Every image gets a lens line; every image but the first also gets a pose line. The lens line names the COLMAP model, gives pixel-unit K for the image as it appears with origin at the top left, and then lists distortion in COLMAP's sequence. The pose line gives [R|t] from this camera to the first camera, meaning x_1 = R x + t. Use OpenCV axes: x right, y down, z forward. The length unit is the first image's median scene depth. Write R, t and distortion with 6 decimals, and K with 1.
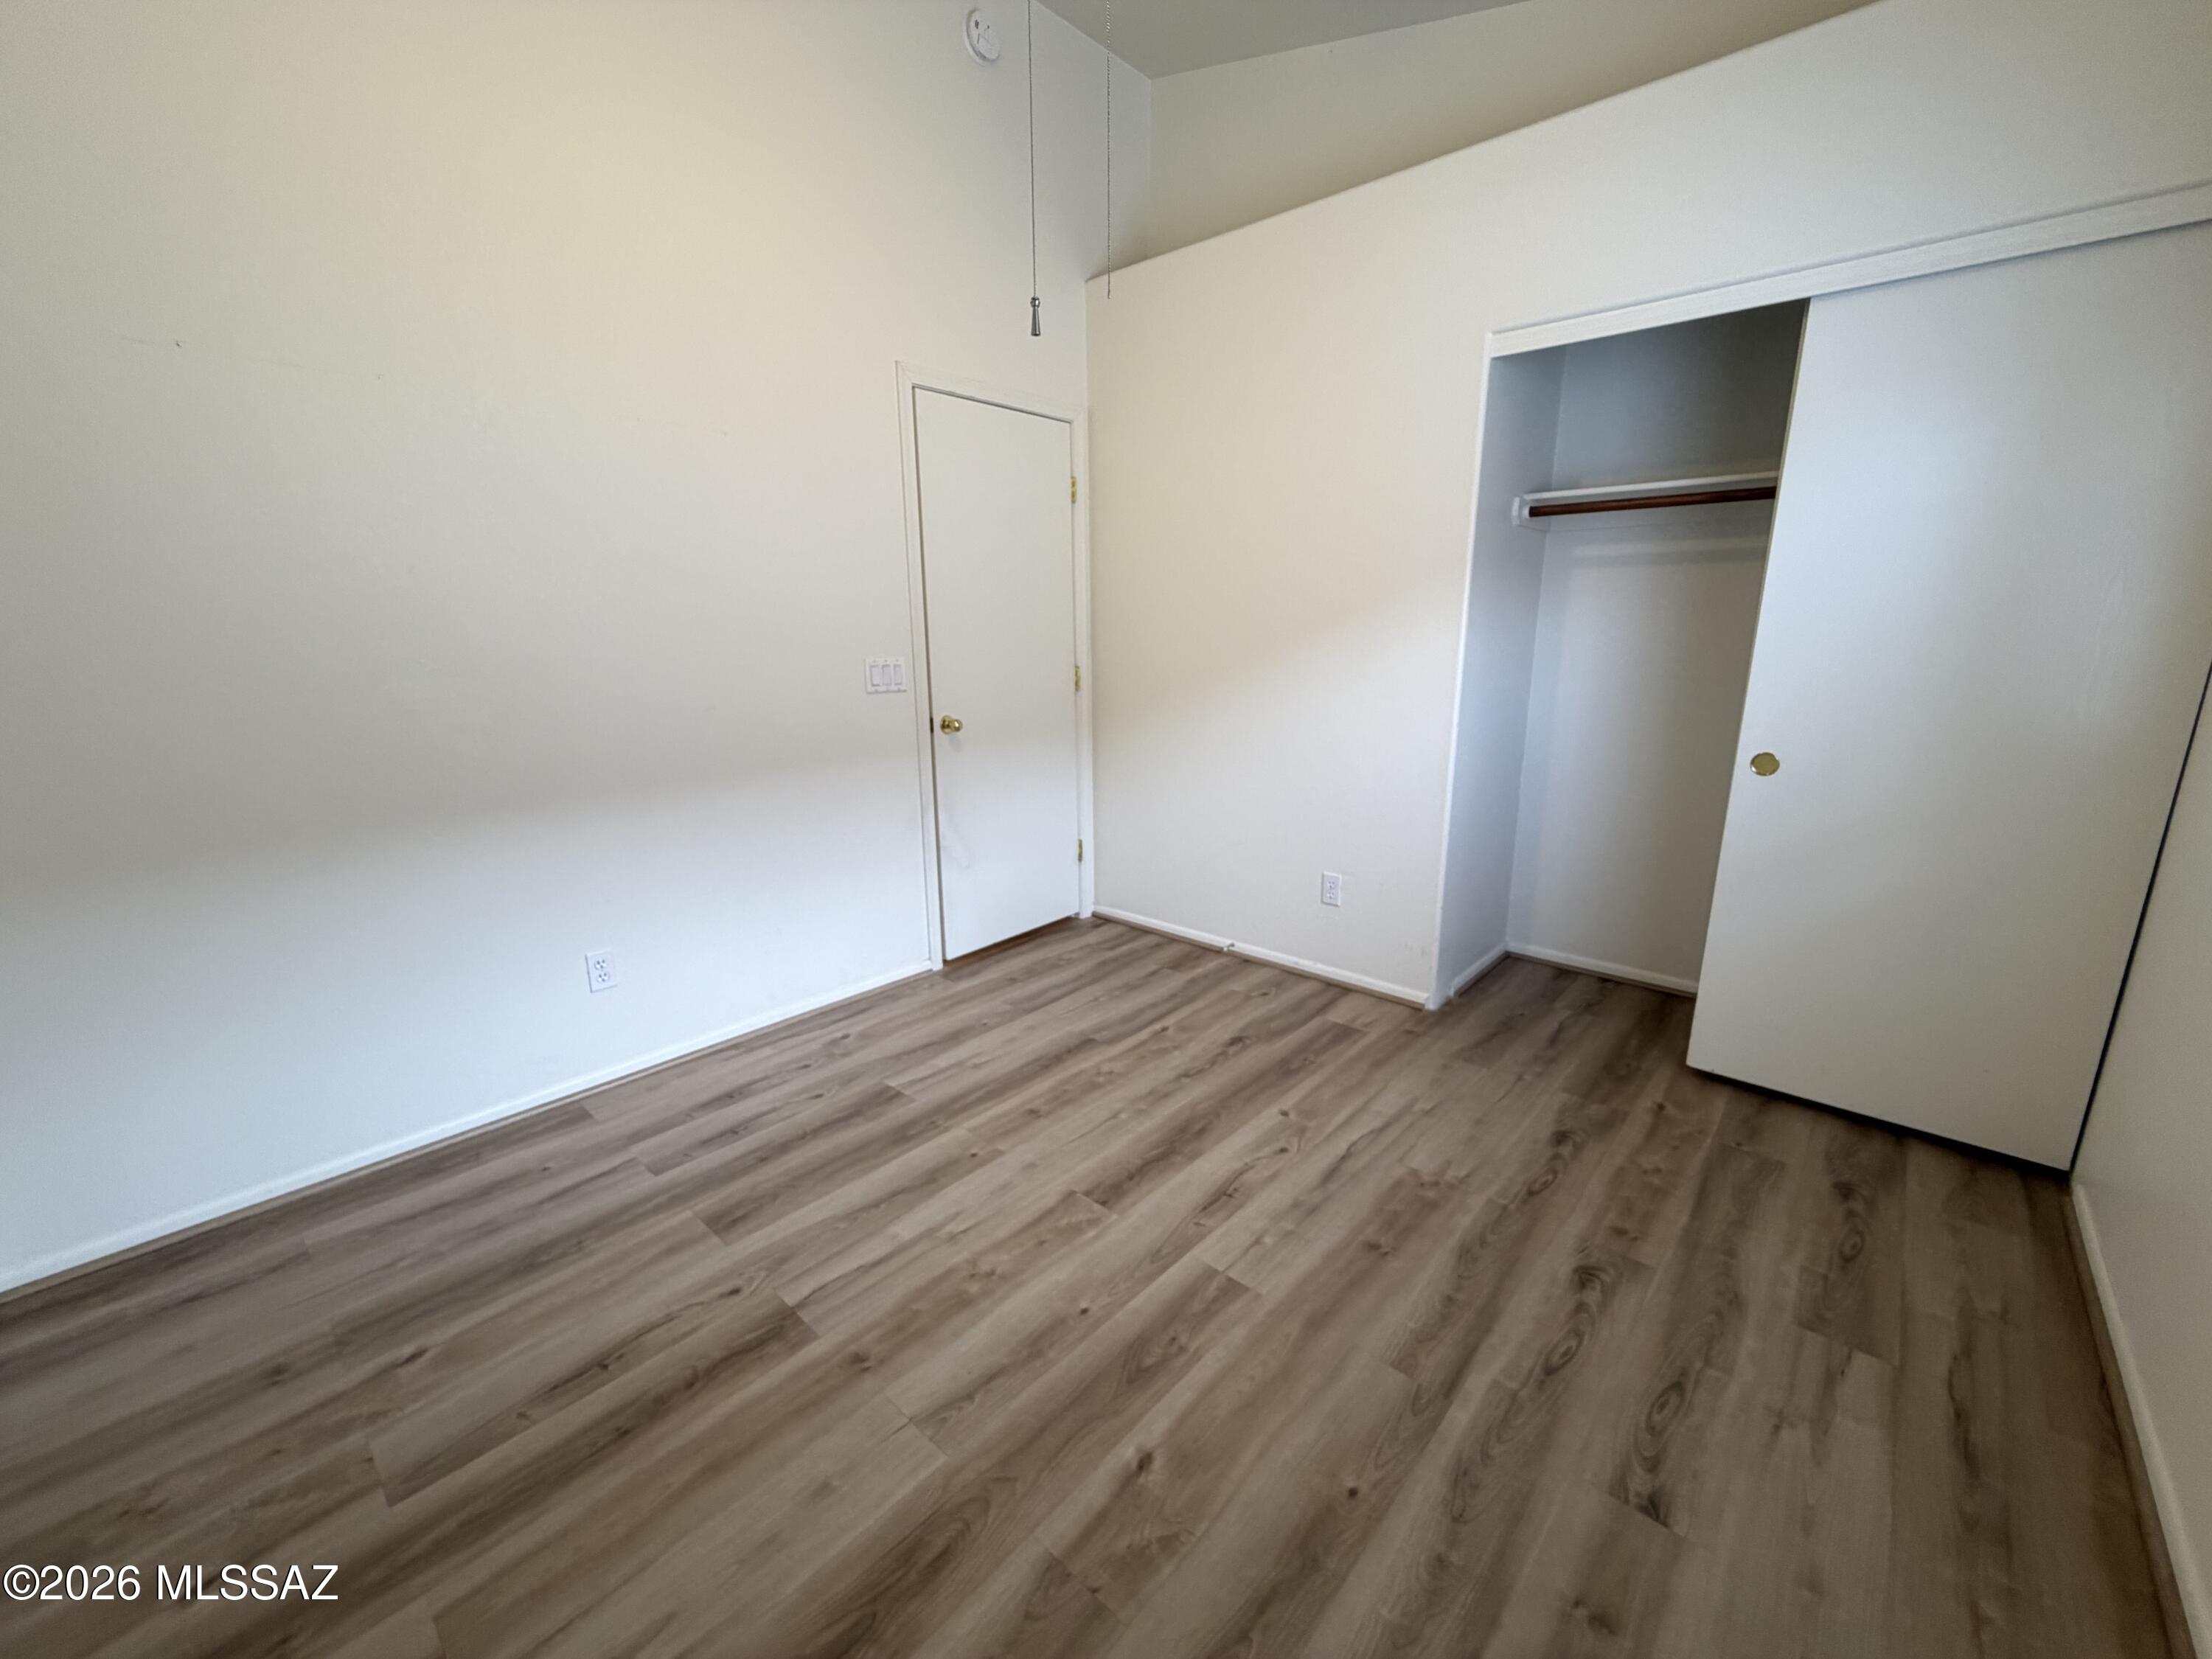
lens RADIAL K [[882.0, 0, 1106.2], [0, 882.0, 837.3], [0, 0, 1]] dist [0.000955, 0.000227]
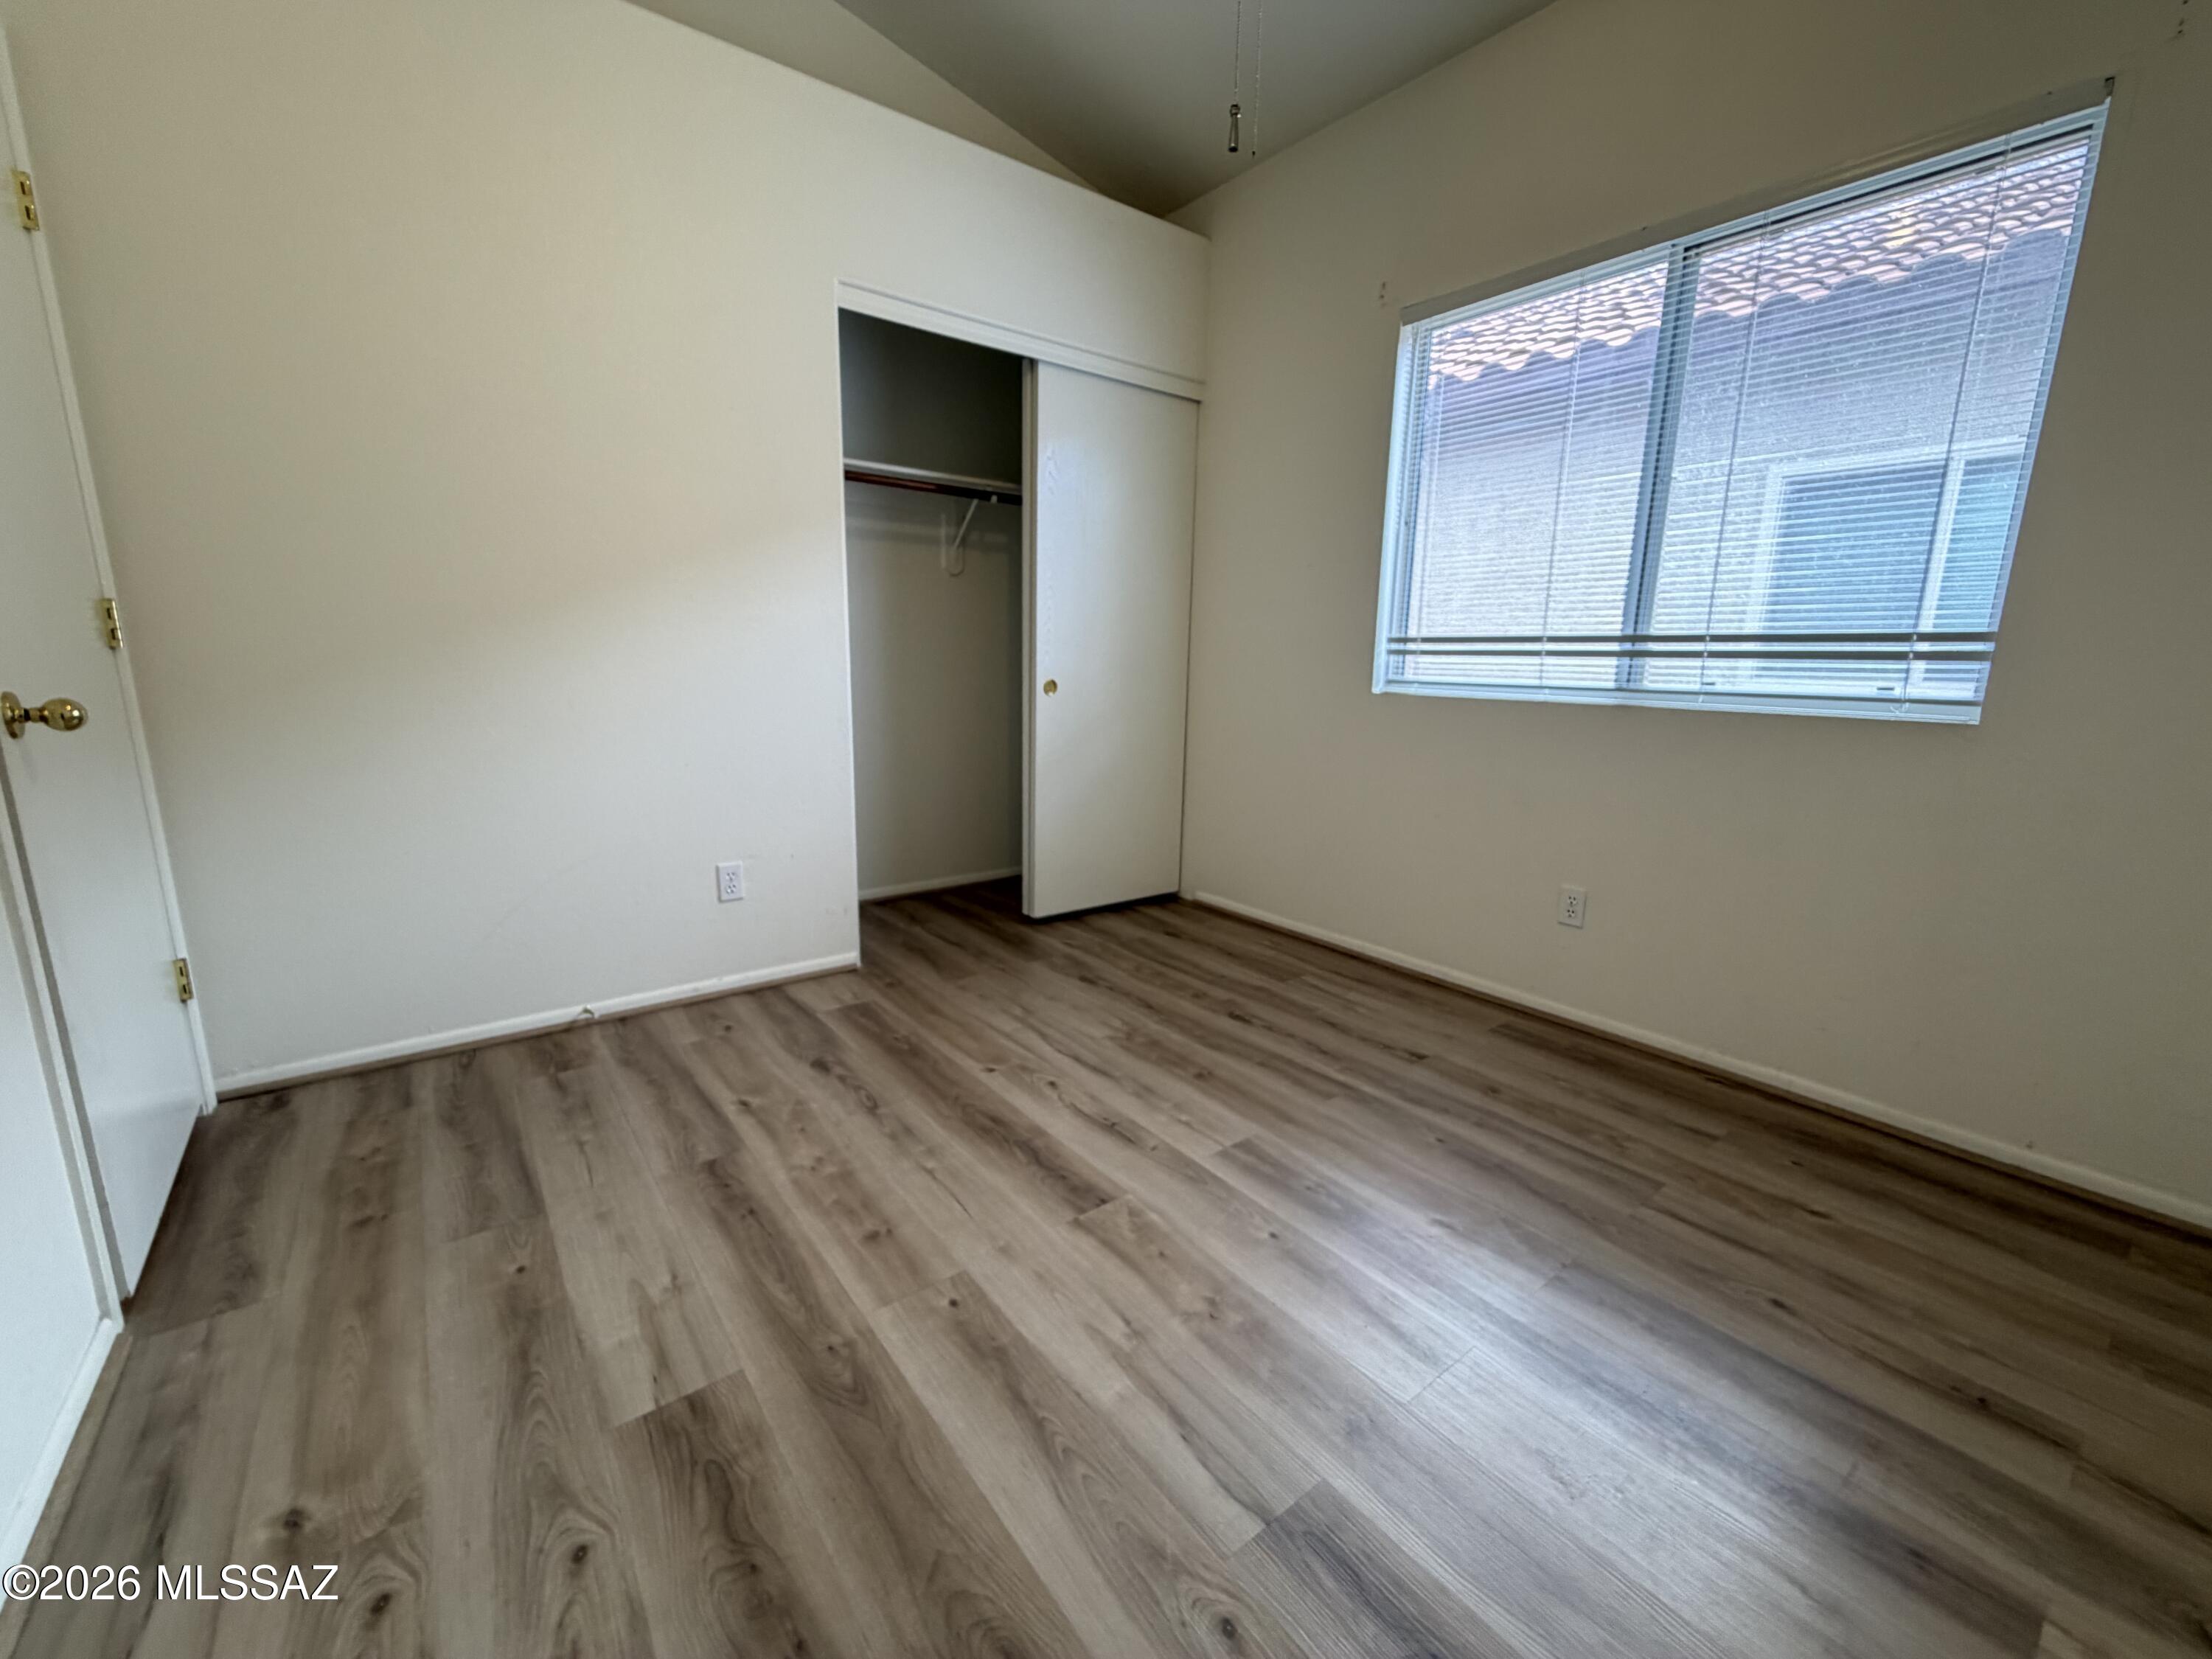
lens RADIAL K [[889.5, 0, 1097.7], [0, 889.5, 829.5], [0, 0, 1]] dist [-0.001651, -0.000279]
pose [[0.185133, -0.182004, 0.965712, -0.625613], [0.213227, 0.966728, 0.141318, -0.043407], [-0.959302, 0.179753, 0.217782, 0.617164]]
